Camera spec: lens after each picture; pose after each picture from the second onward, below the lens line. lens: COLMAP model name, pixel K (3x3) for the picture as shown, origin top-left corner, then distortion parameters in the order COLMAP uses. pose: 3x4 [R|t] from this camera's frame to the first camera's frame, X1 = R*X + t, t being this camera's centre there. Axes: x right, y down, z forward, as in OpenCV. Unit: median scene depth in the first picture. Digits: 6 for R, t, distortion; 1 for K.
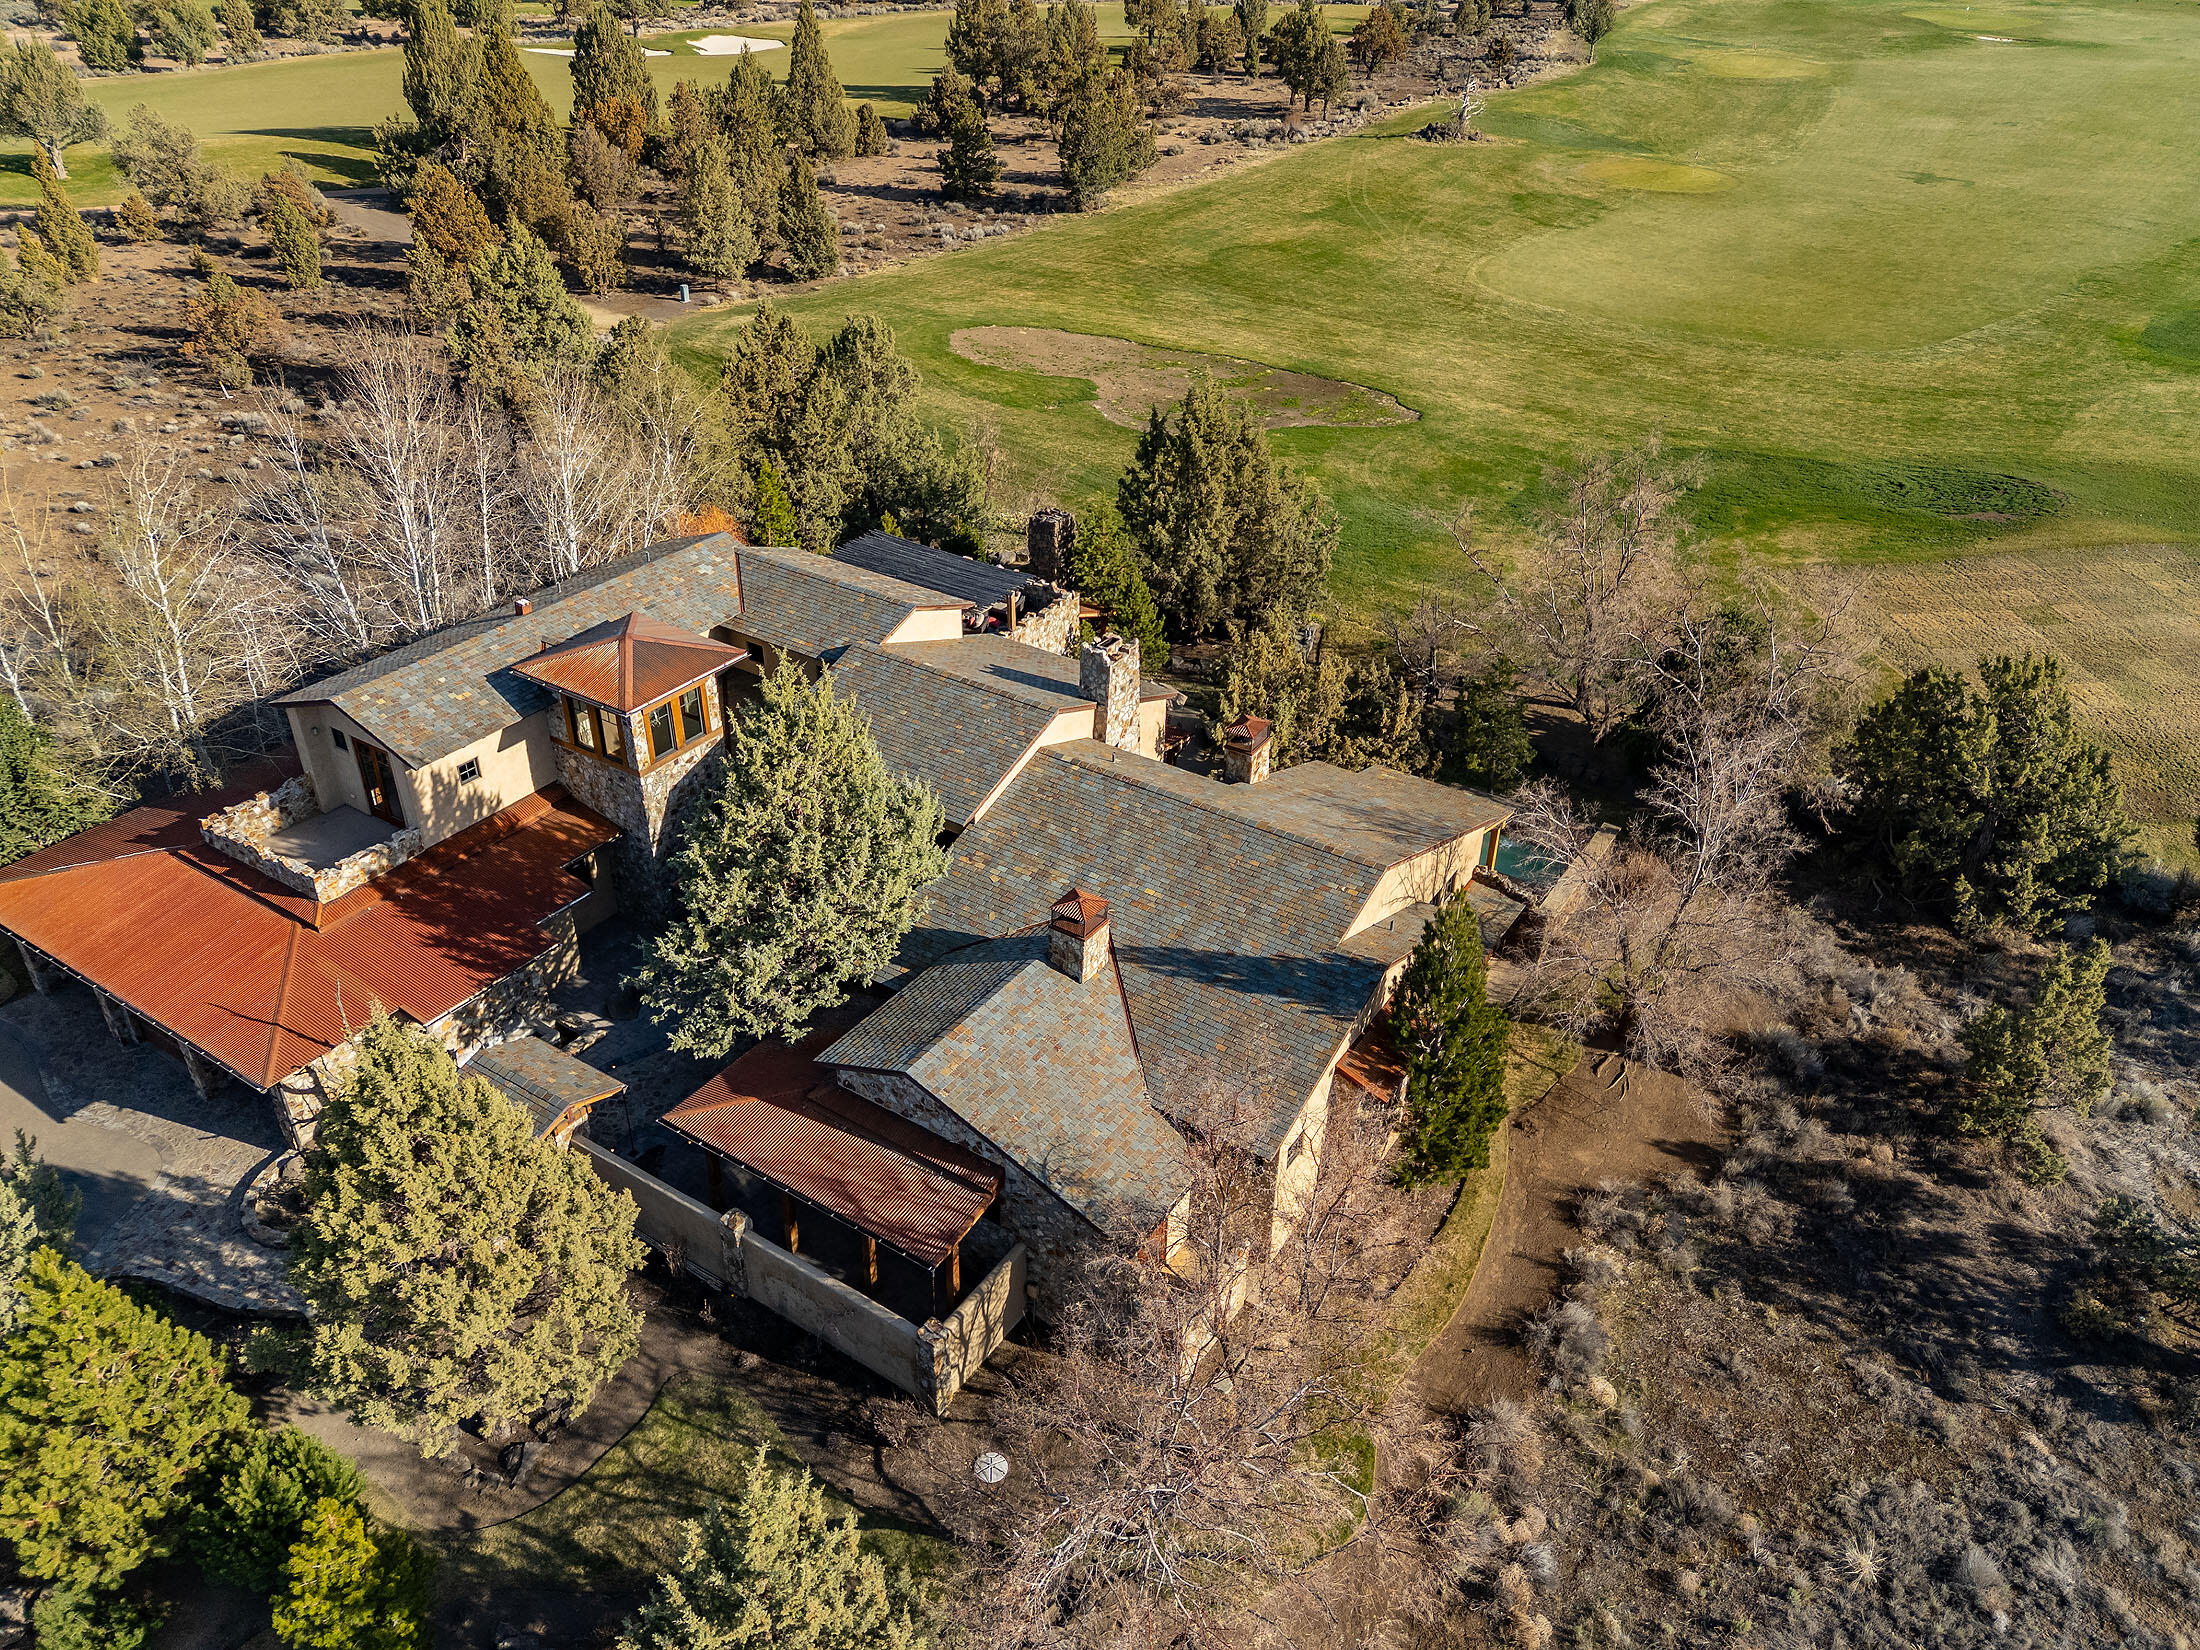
lens RADIAL K [[1611.3, 0, 1100.2], [0, 1611.3, 816.9], [0, 0, 1]] dist [0.069464, -0.059548]
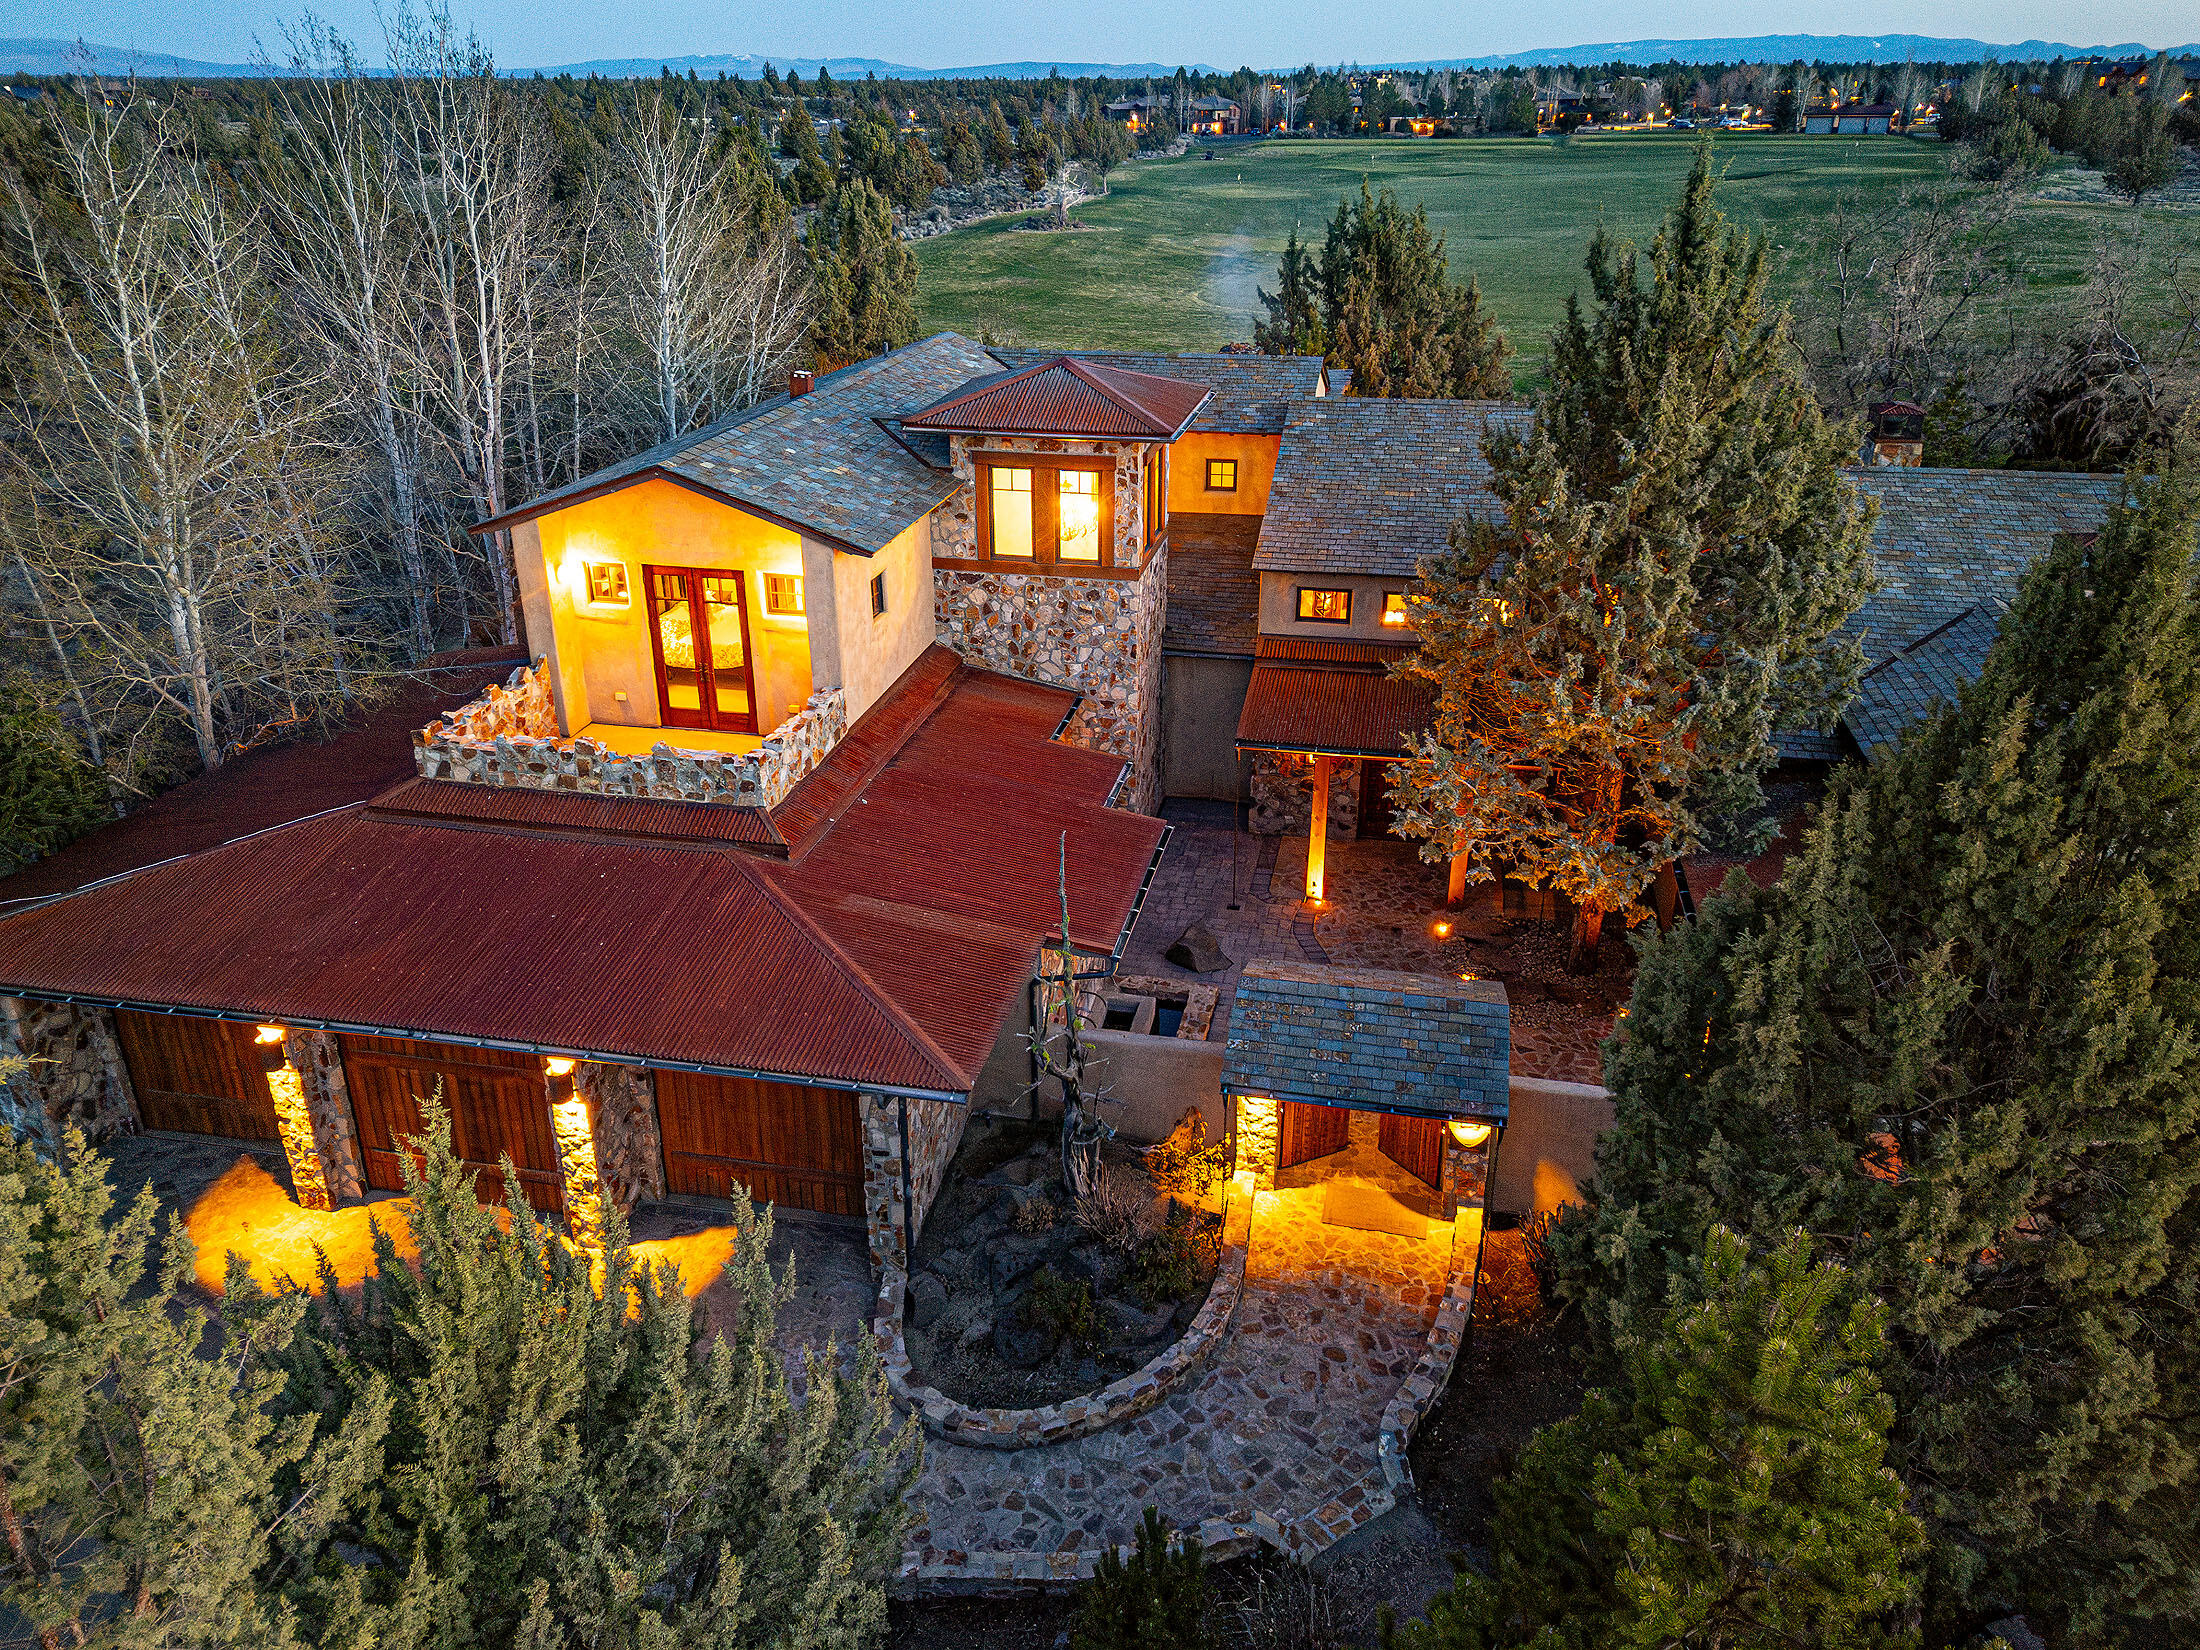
lens RADIAL K [[1611.3, 0, 1097.5], [0, 1611.3, 821.1], [0, 0, 1]] dist [0.069464, -0.059548]
pose [[0.929565, -0.165495, 0.329424, -0.516448], [0.207780, 0.973320, -0.097339, 0.119900], [-0.304526, 0.158931, 0.939151, 0.459356]]
